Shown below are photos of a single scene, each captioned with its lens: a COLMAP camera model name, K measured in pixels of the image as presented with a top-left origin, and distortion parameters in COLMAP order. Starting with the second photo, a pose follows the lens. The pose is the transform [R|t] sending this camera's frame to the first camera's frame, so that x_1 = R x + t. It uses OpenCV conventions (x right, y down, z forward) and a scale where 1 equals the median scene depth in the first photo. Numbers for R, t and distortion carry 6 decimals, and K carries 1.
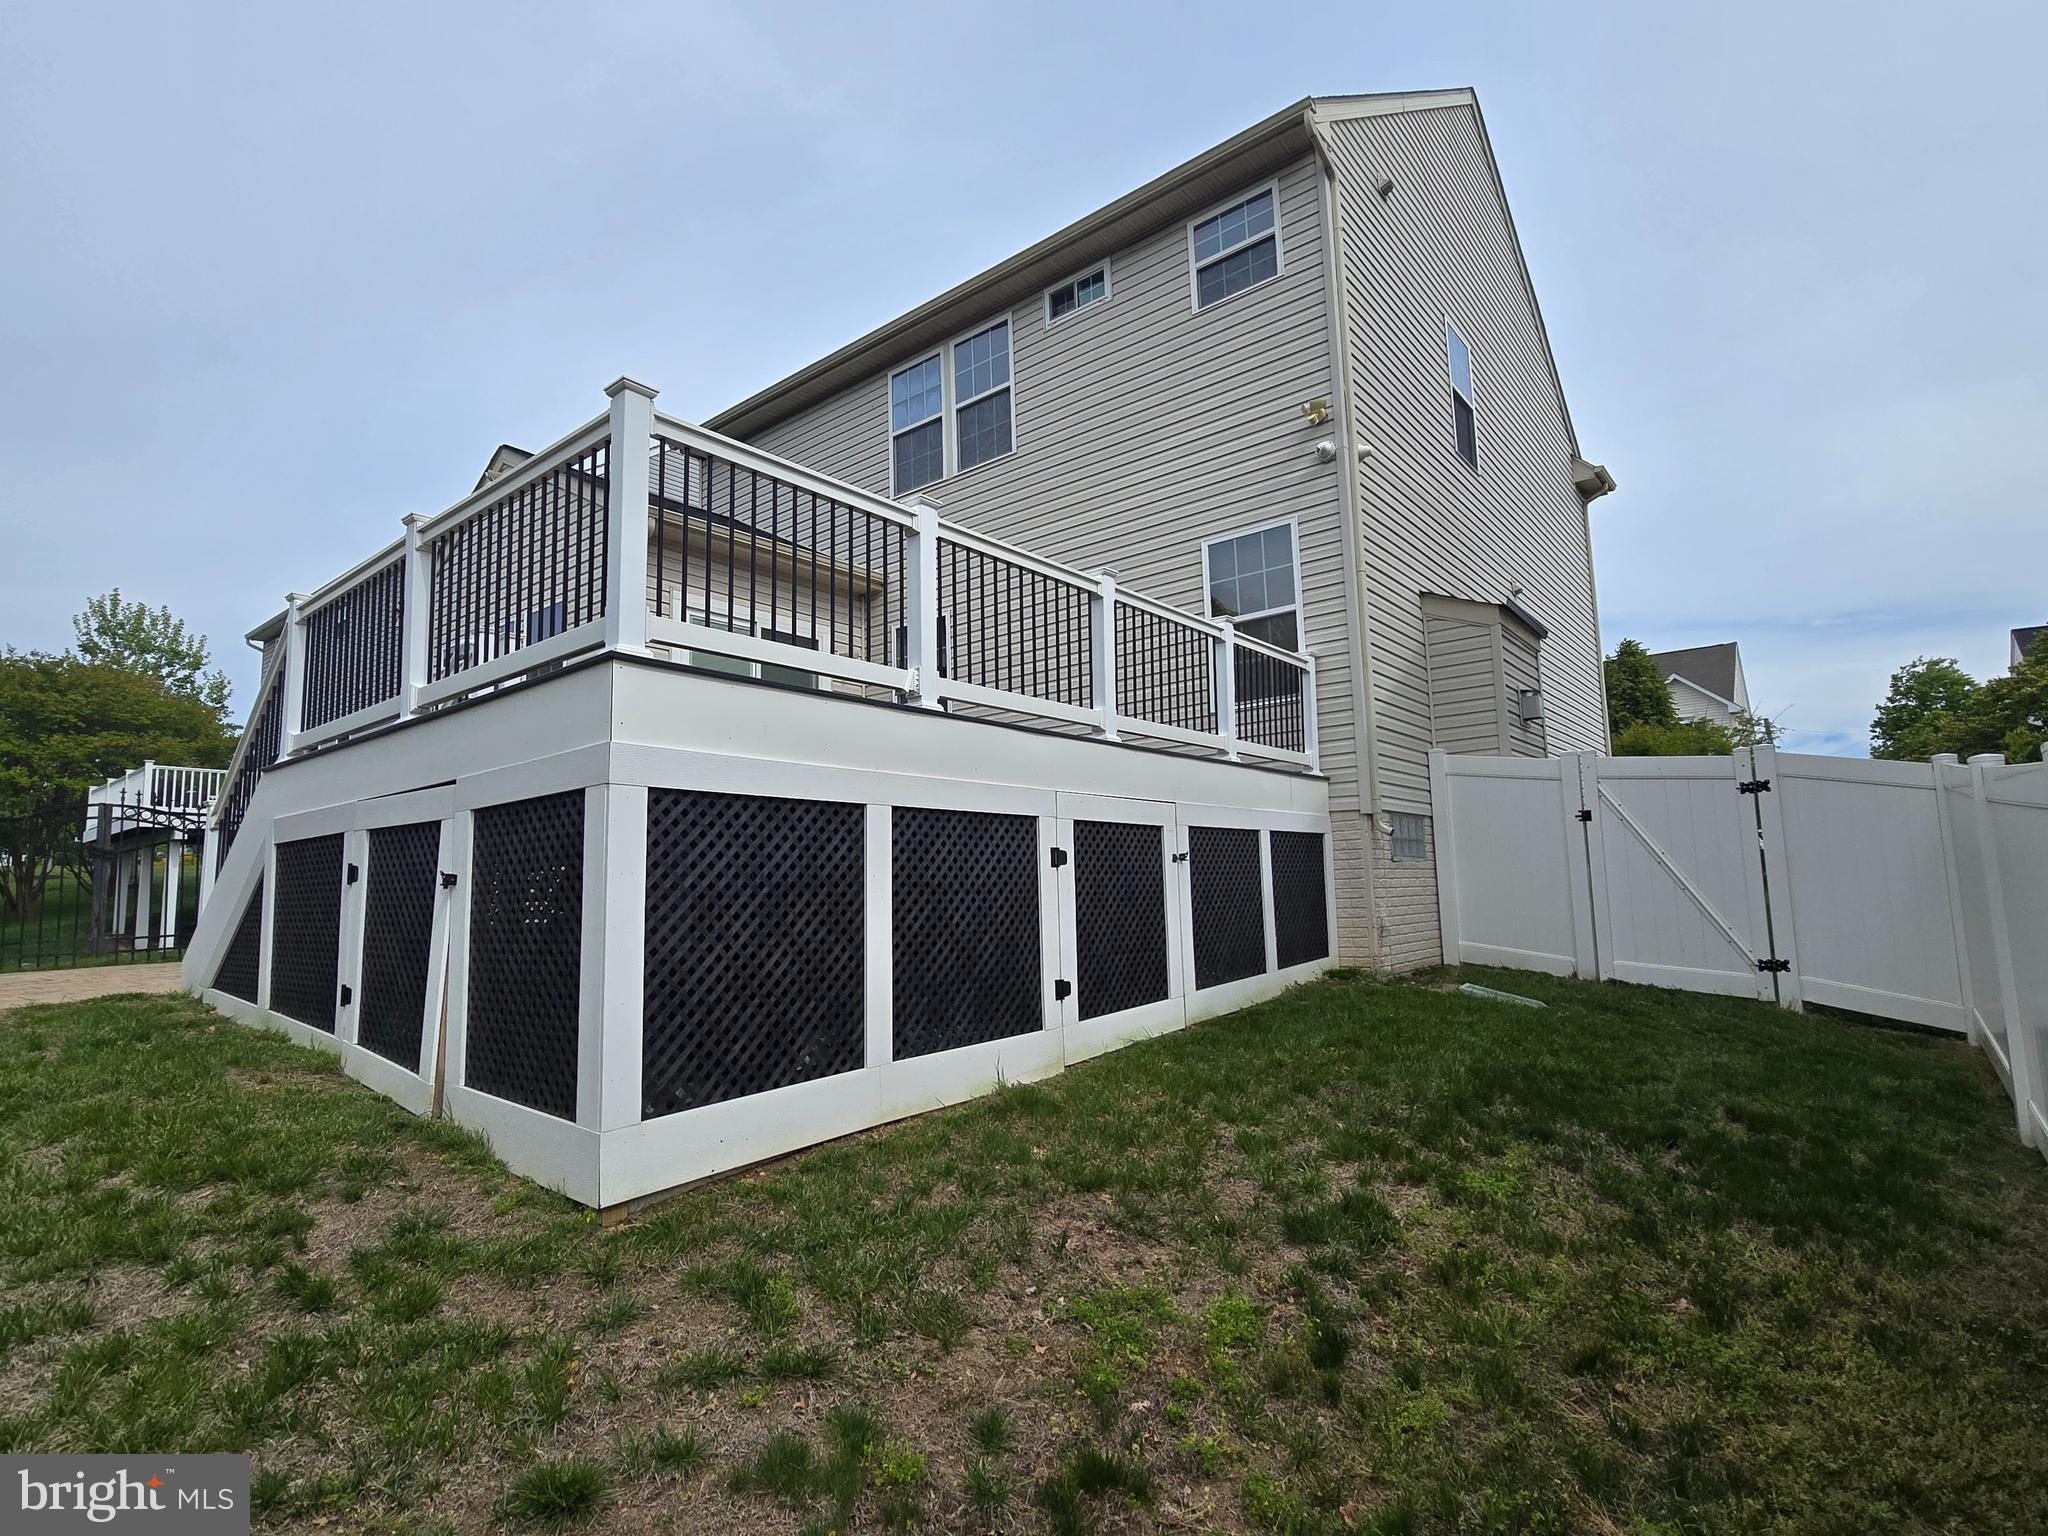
lens RADIAL K [[1015.9, 0, 1014.8], [0, 1015.9, 775.1], [0, 0, 1]] dist [0.001488, -0.000335]
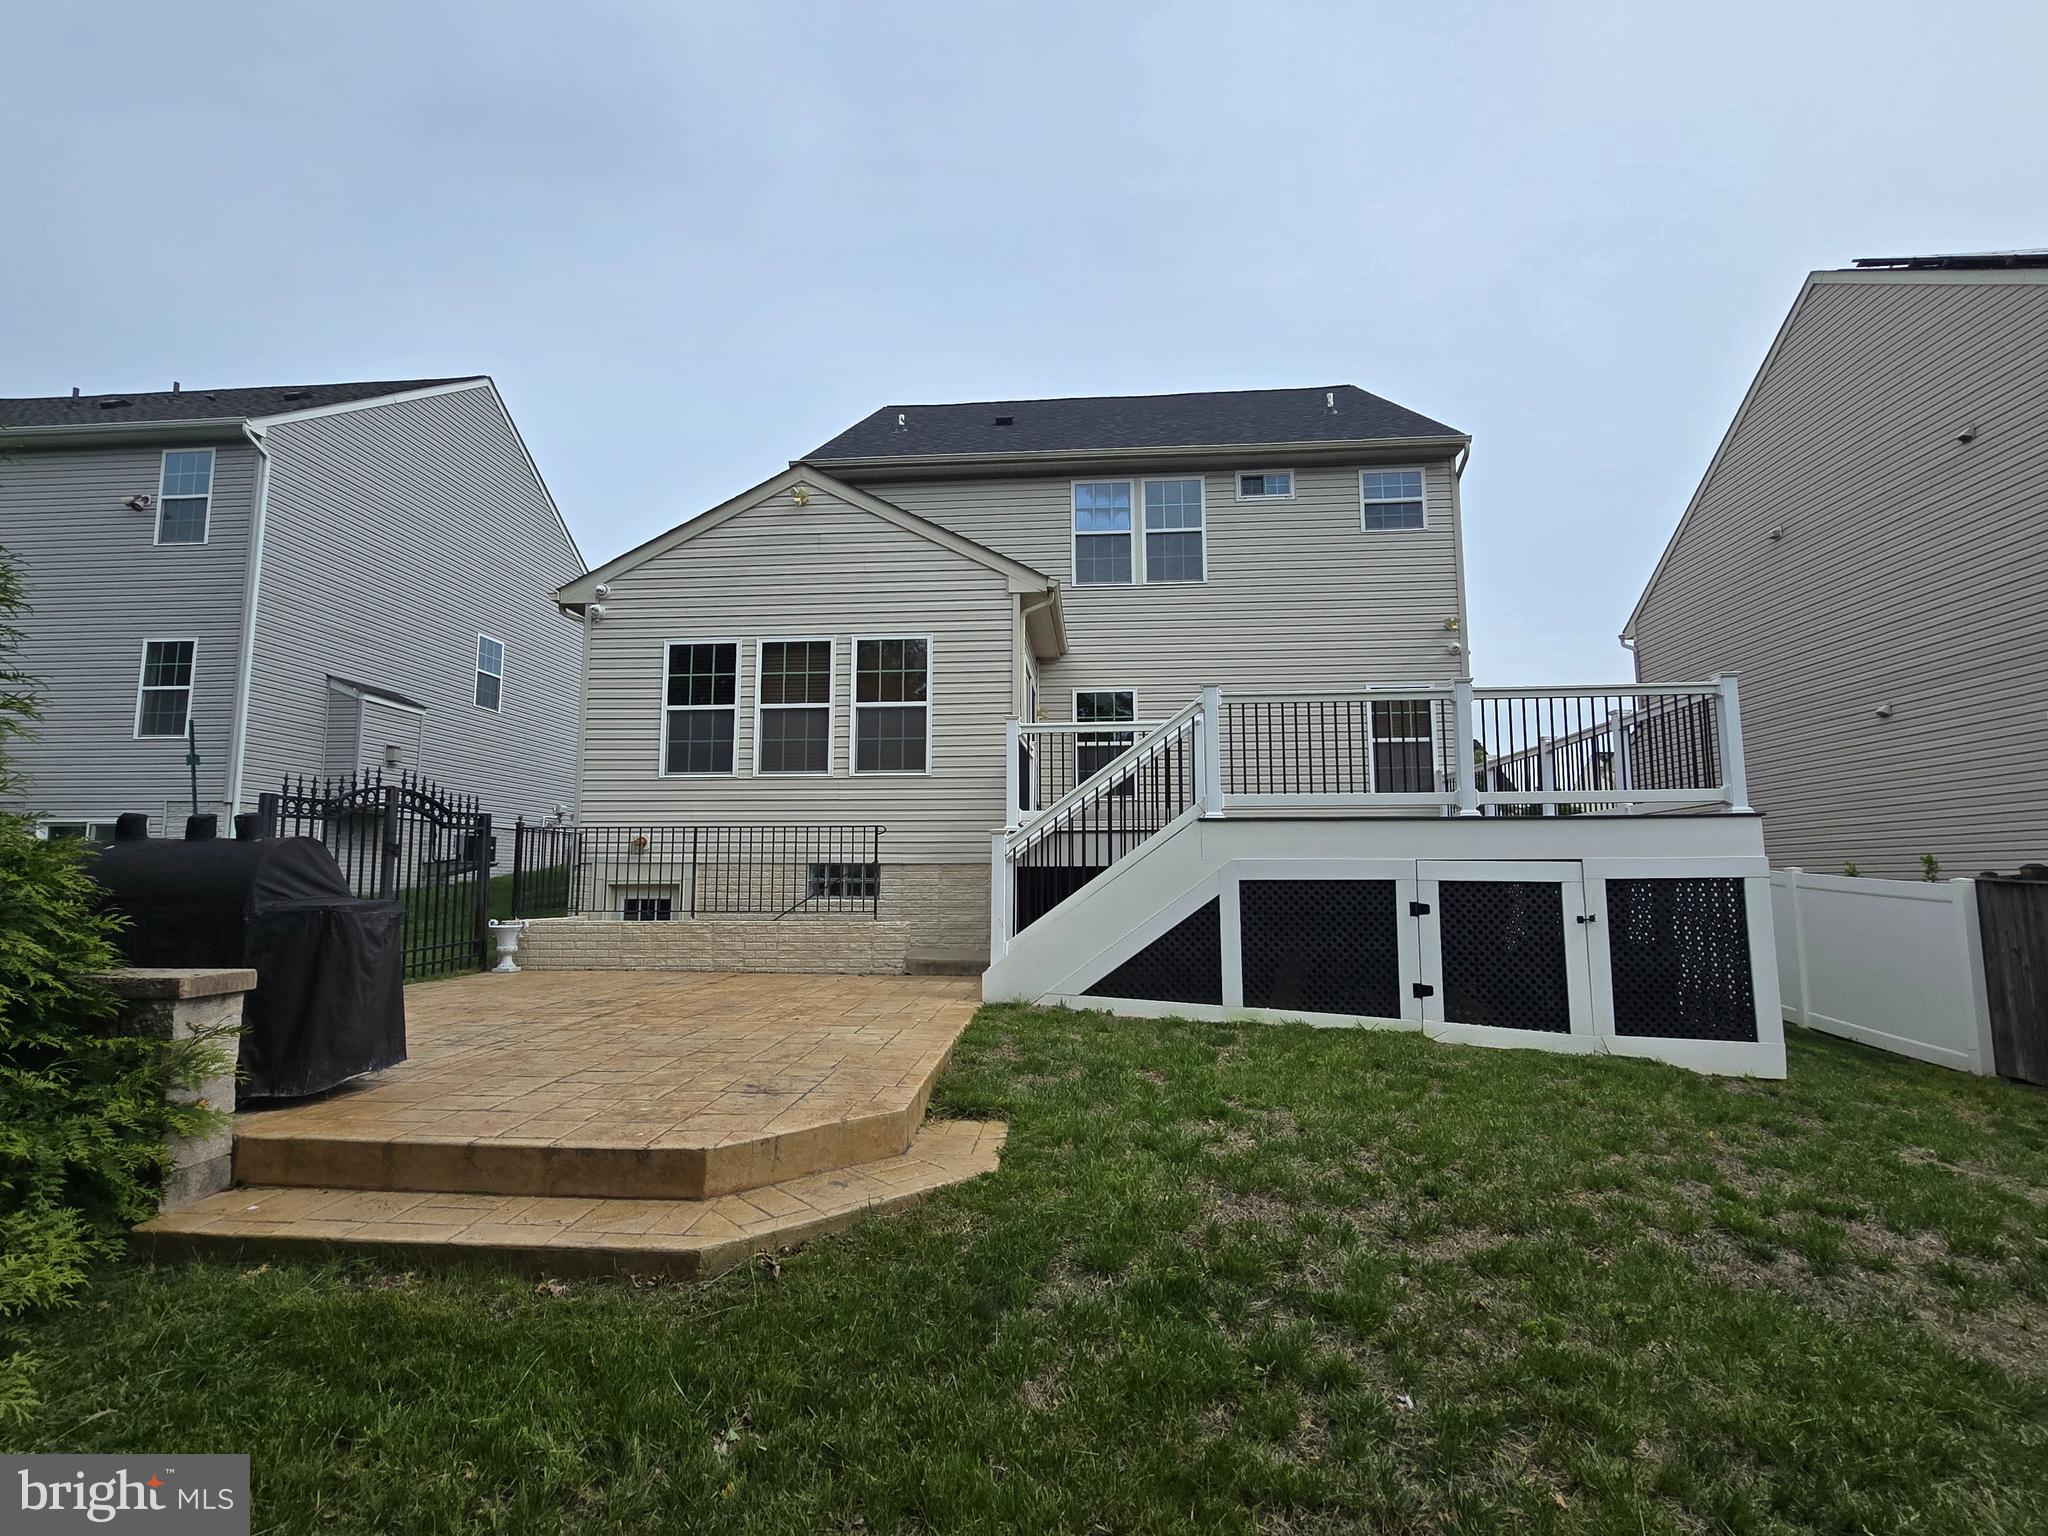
lens RADIAL K [[975.3, 0, 1017.1], [0, 975.3, 774.7], [0, 0, 1]] dist [0.000392, -0.000344]
pose [[0.822422, 0.090990, 0.561555, -0.864973], [-0.087634, 0.995607, -0.032976, -0.000690], [-0.562088, -0.022091, 0.826782, 0.066739]]
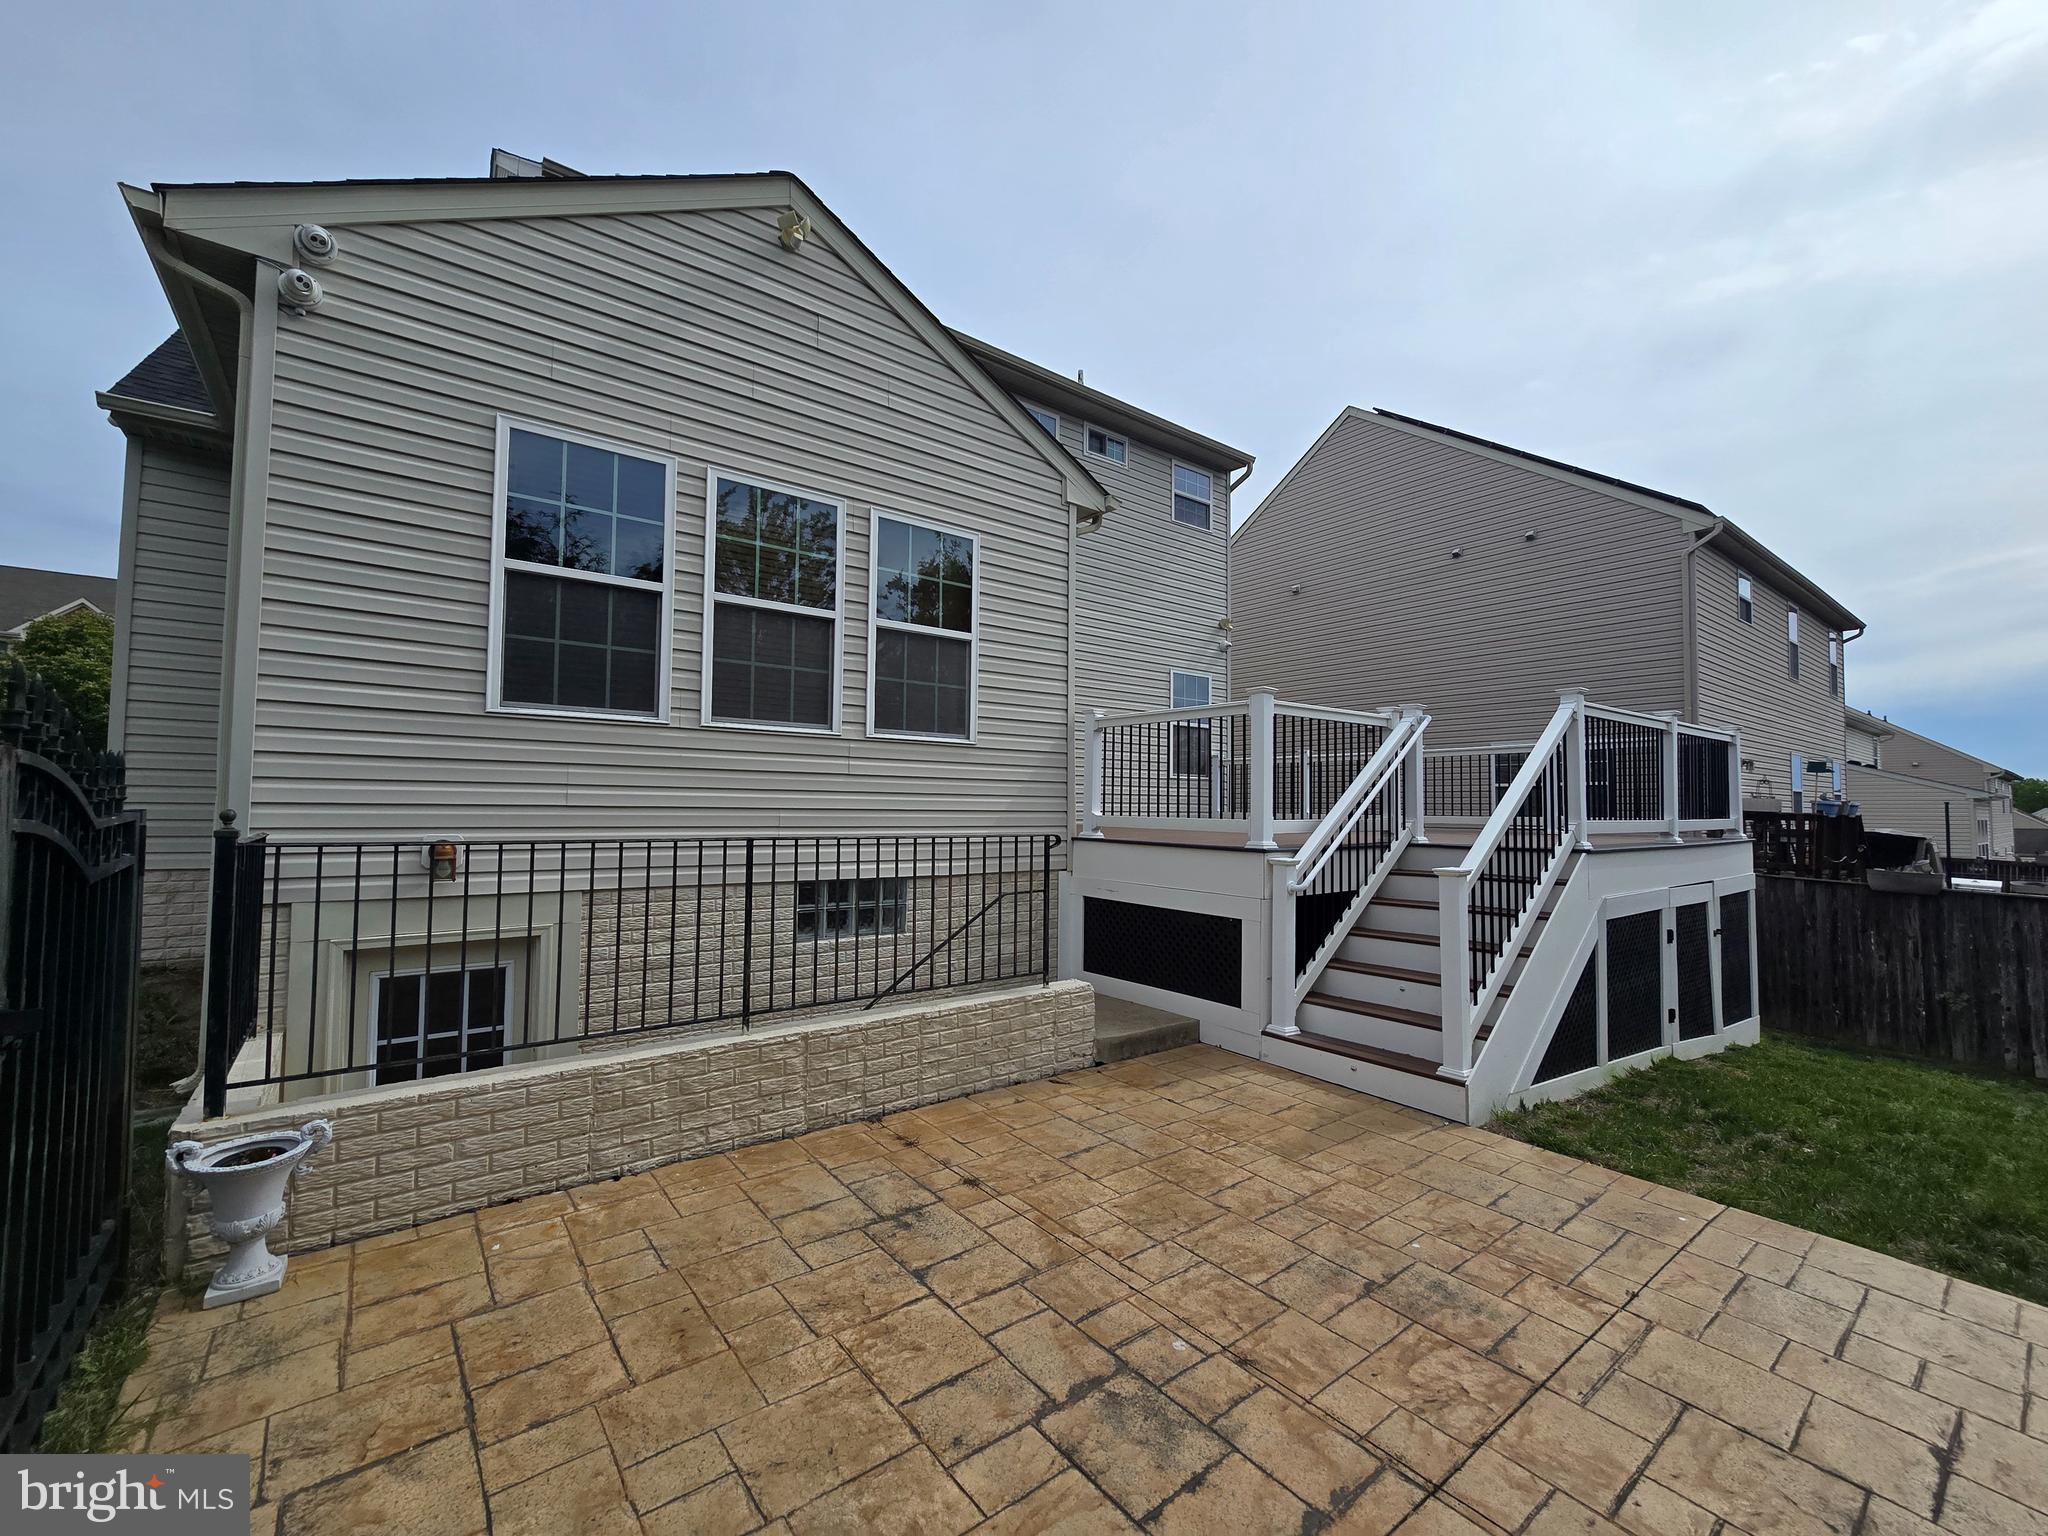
lens RADIAL K [[836.7, 0, 1016.4], [0, 836.7, 772.2], [0, 0, 1]] dist [0.001011, 0.000748]
pose [[0.224175, 0.068656, 0.972127, -0.932356], [-0.130483, 0.990648, -0.039874, 0.012936], [-0.965774, -0.117907, 0.231037, 0.744251]]
